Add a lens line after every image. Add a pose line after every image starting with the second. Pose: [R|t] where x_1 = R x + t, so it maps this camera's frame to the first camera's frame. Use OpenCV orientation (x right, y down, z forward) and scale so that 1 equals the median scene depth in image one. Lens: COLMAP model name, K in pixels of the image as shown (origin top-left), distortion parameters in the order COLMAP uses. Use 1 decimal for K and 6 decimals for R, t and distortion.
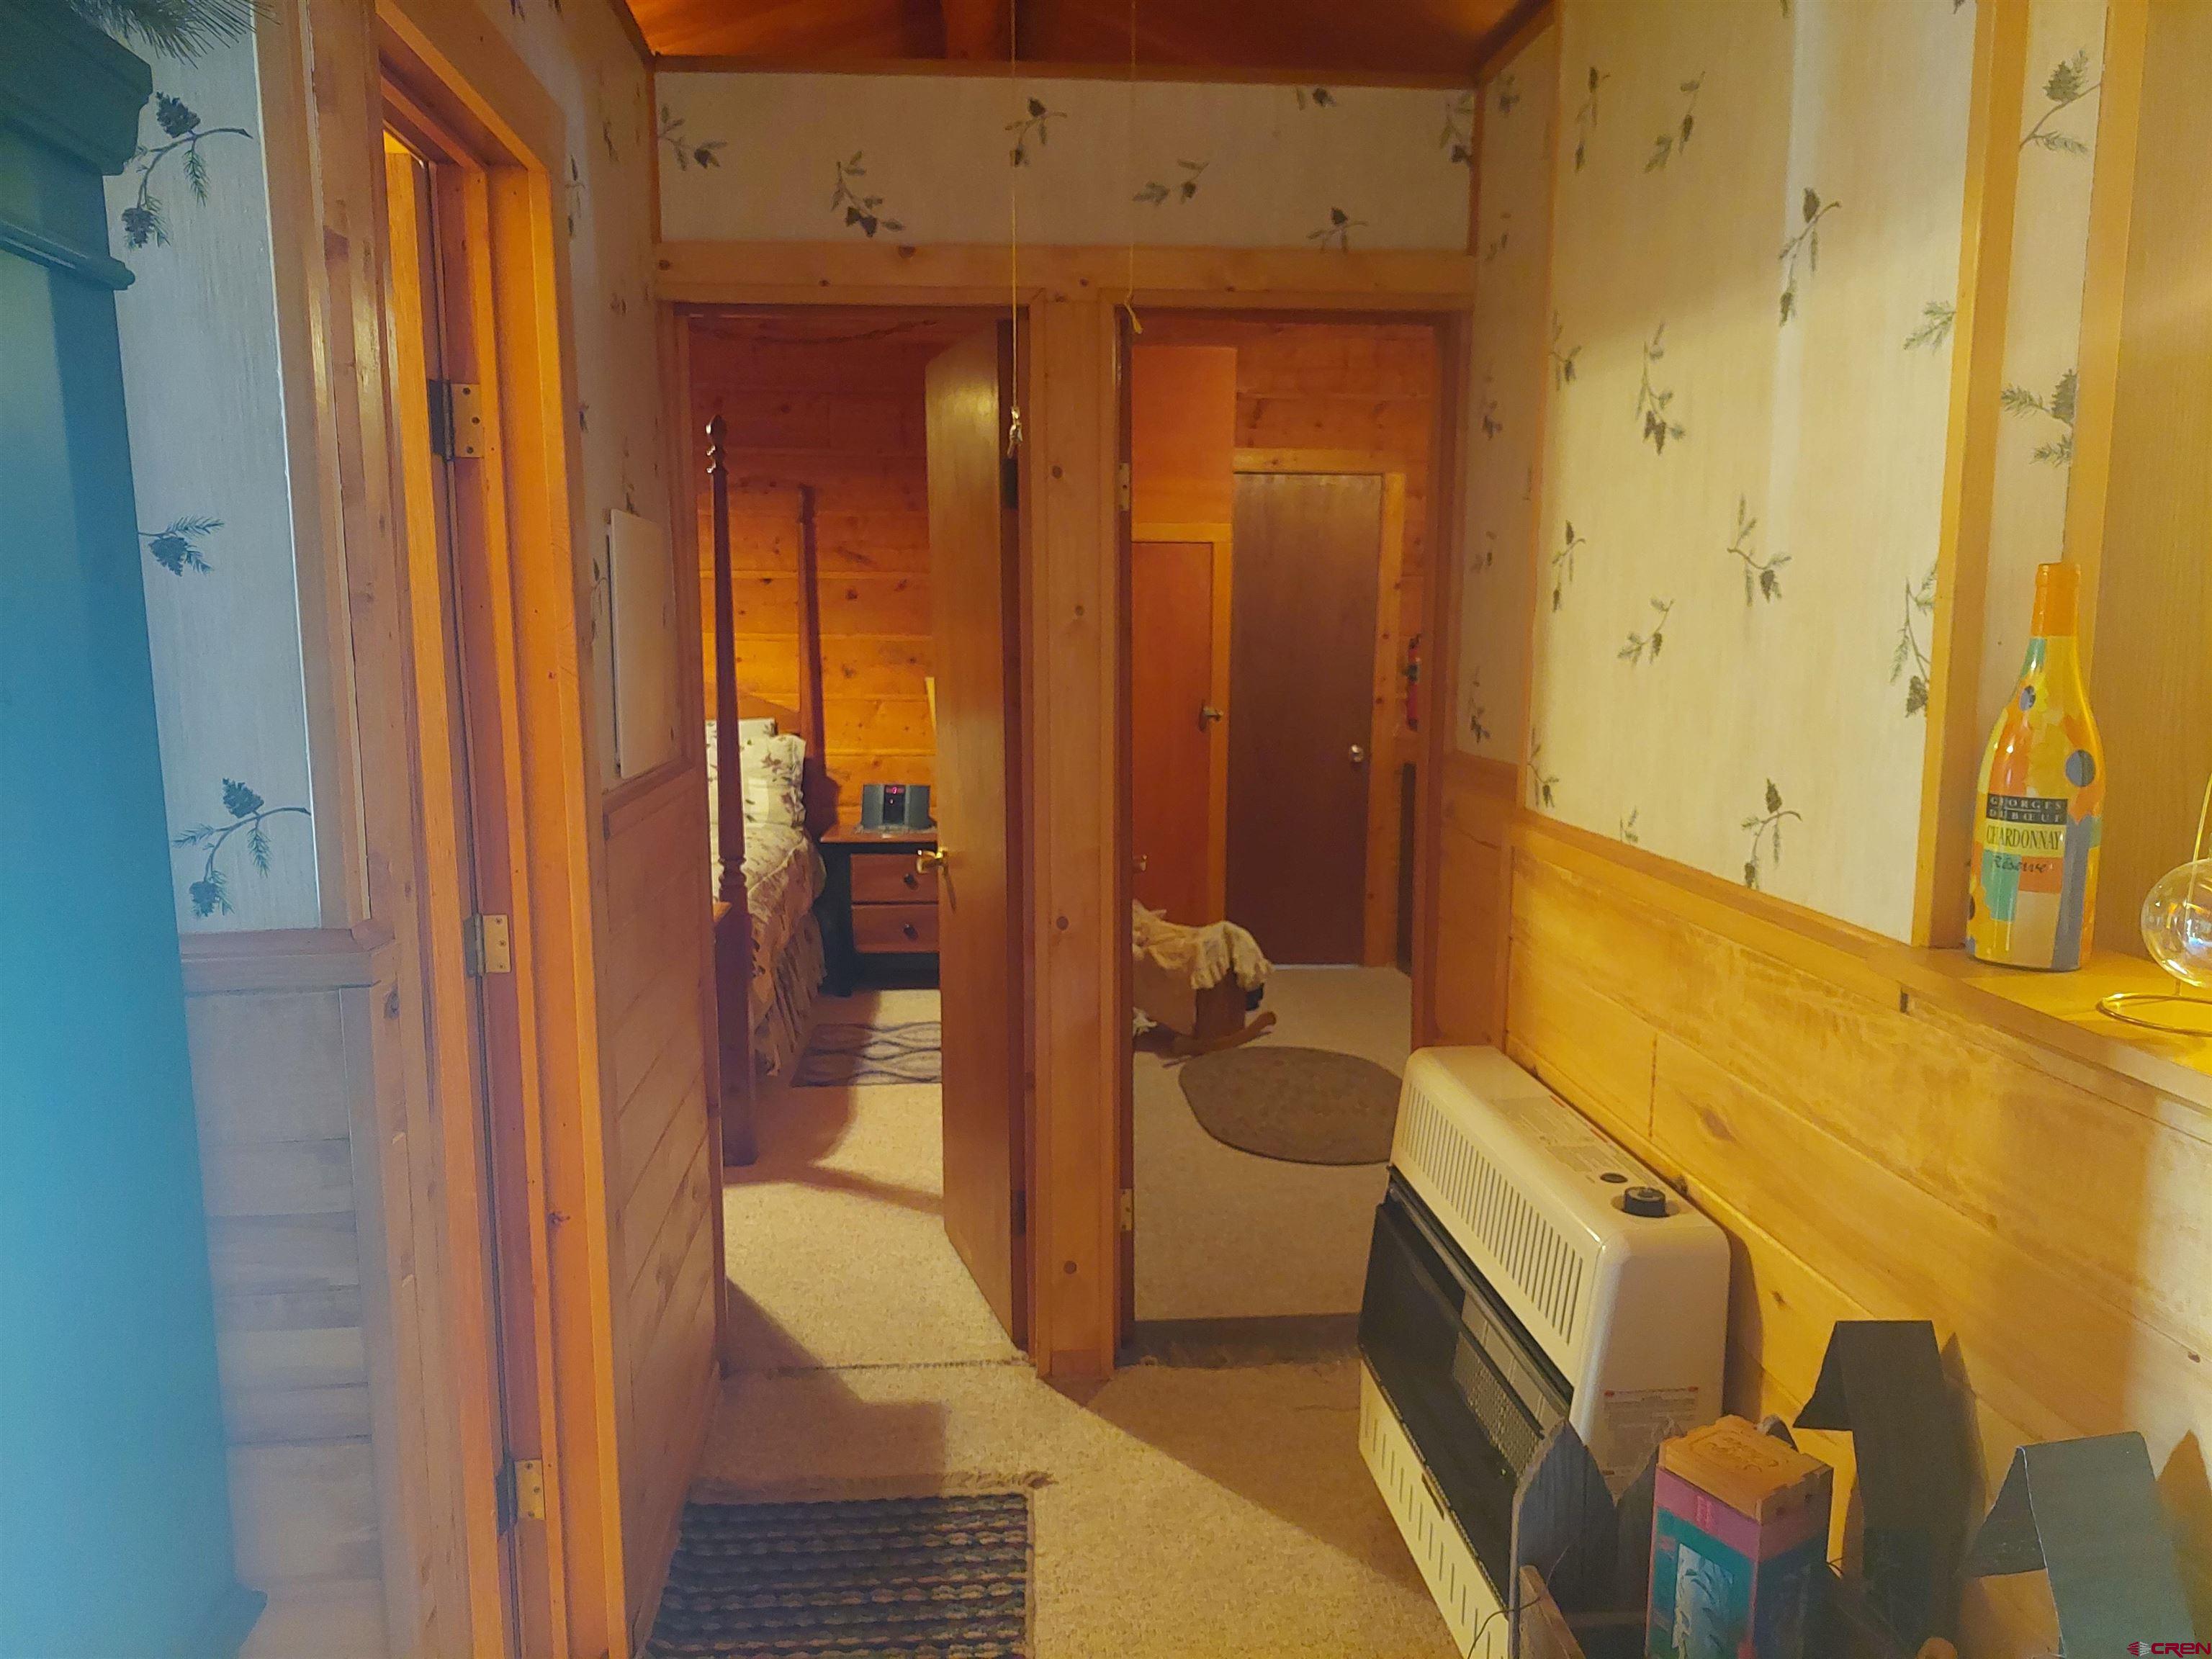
lens RADIAL K [[1578.8, 0, 1091.8], [0, 1578.8, 799.8], [0, 0, 1]] dist [0.047240, -0.034134]
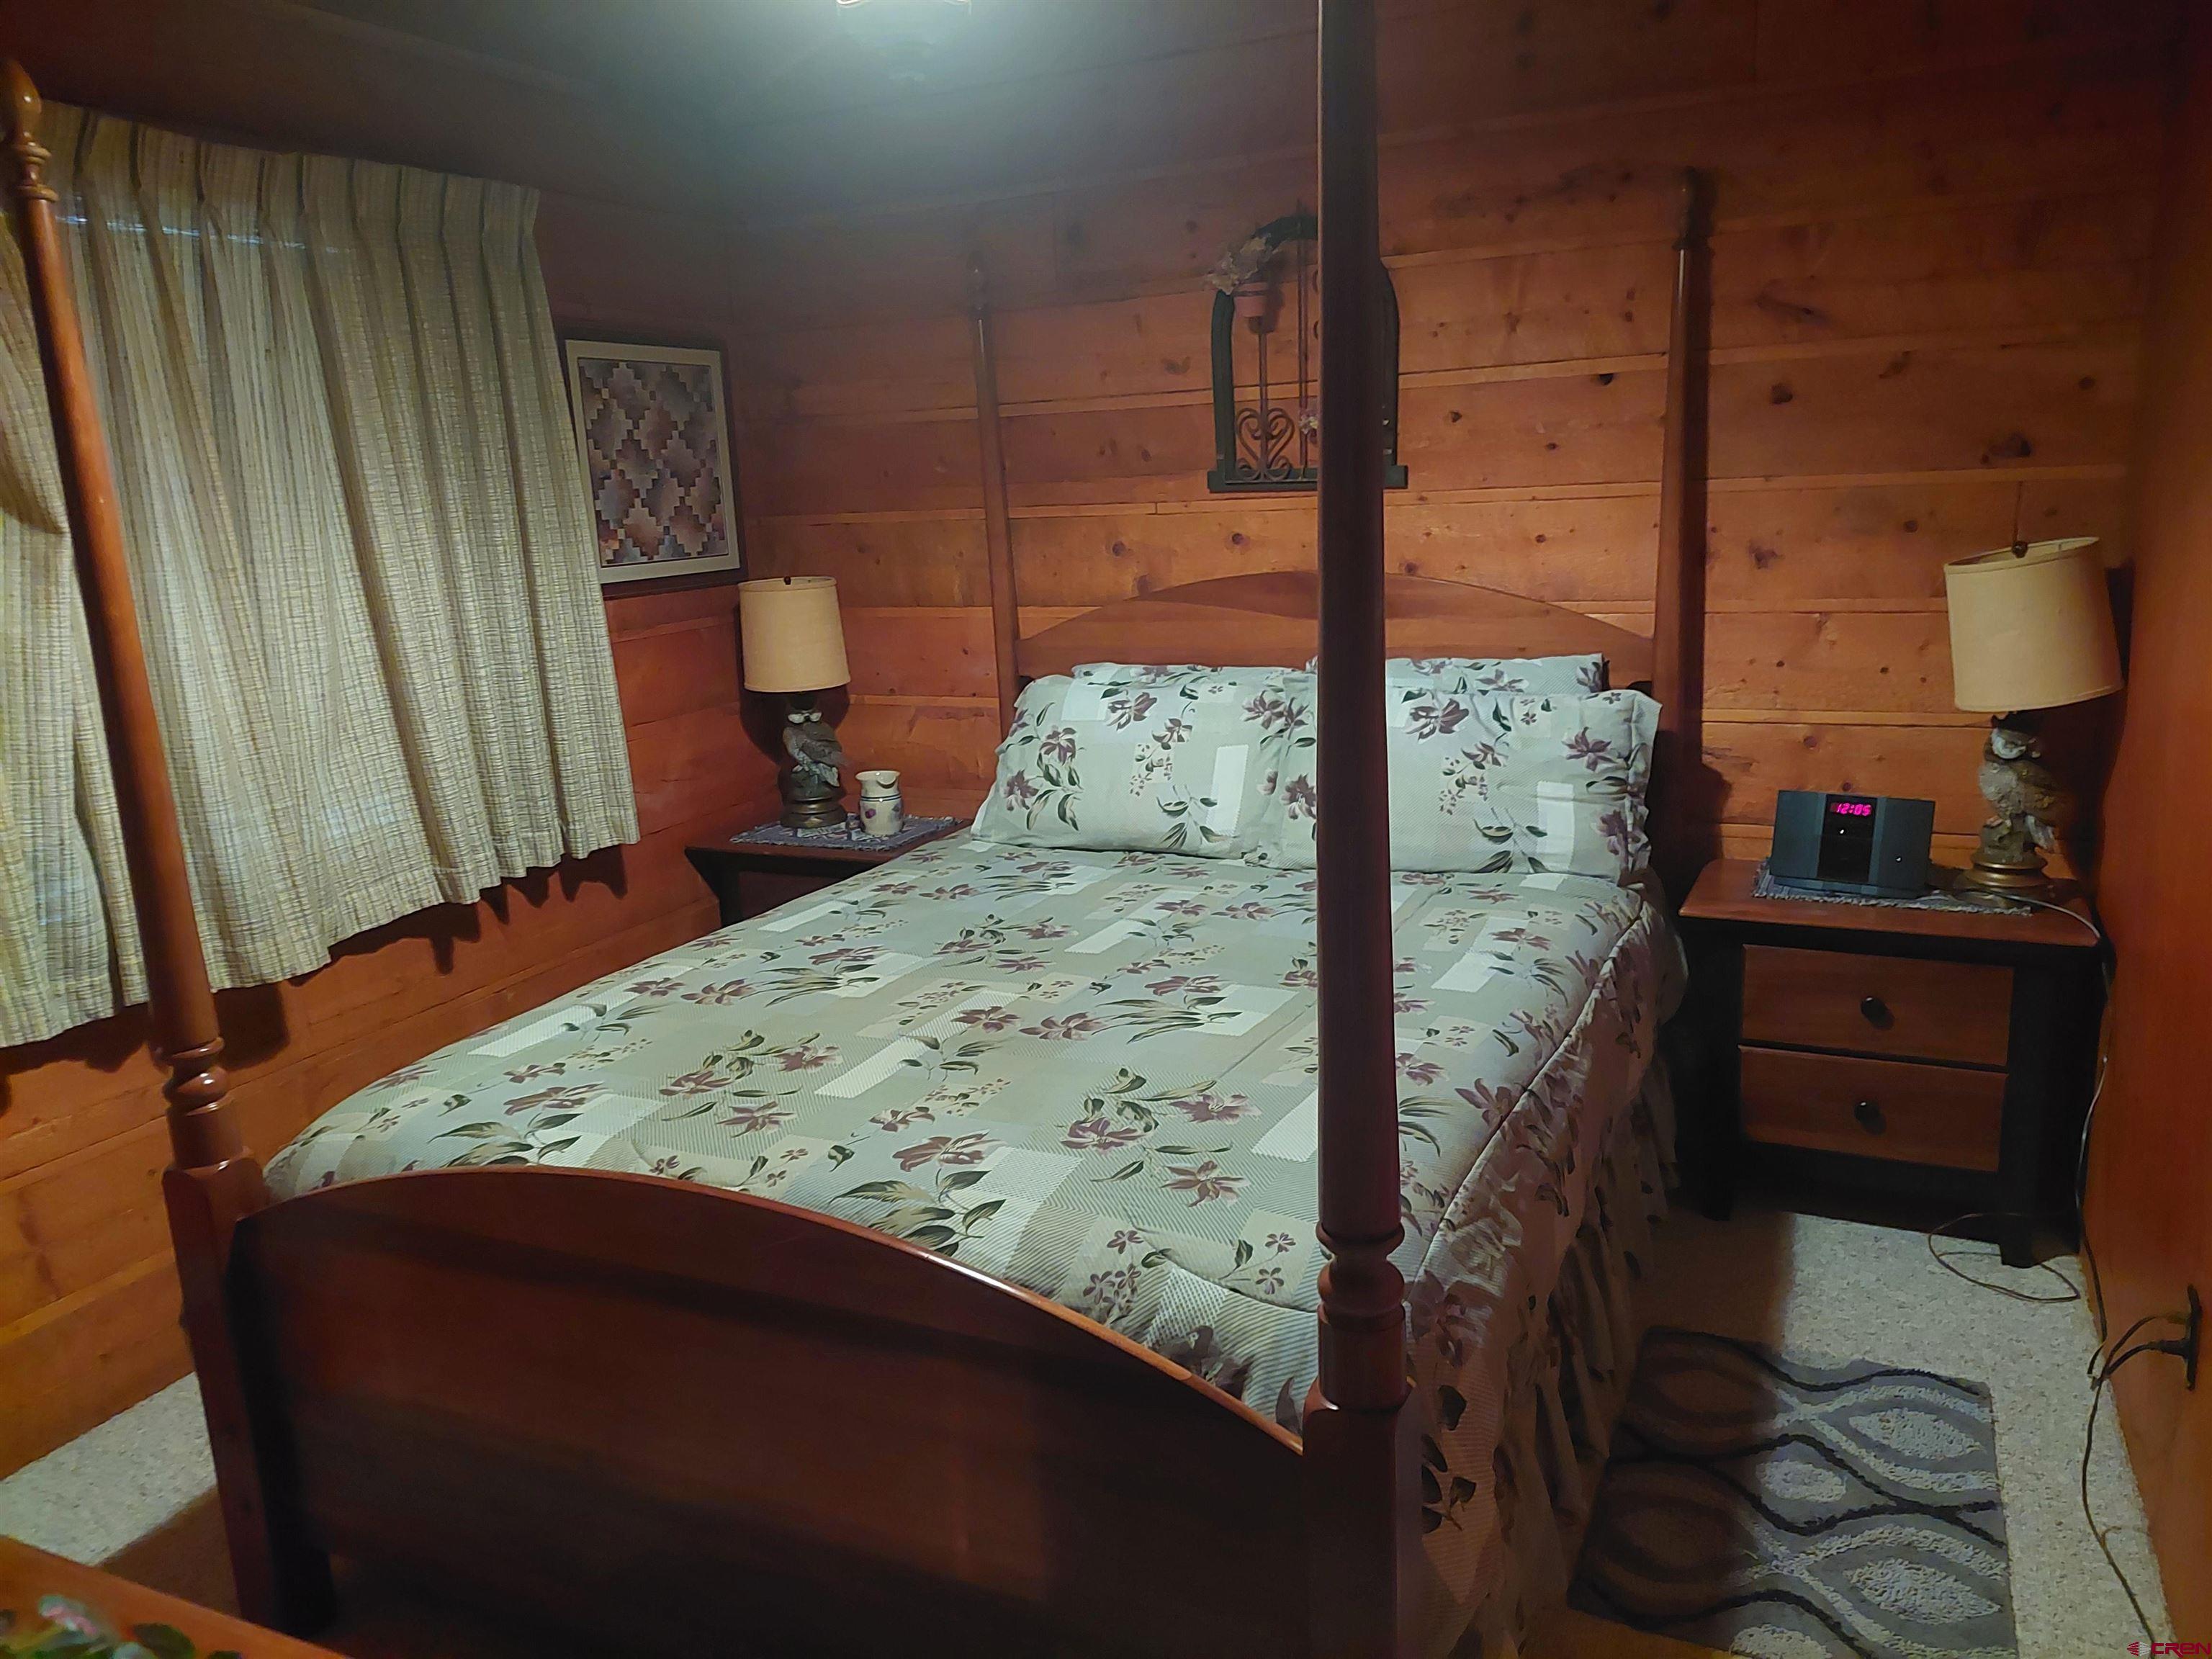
lens RADIAL K [[1579.4, 0, 1128.2], [0, 1579.4, 852.0], [0, 0, 1]] dist [0.086892, -0.065563]
pose [[0.869286, 0.074469, -0.488668, -0.076984], [-0.007473, 0.990454, 0.137643, -0.058526], [0.494254, -0.116000, 0.861544, 0.473226]]
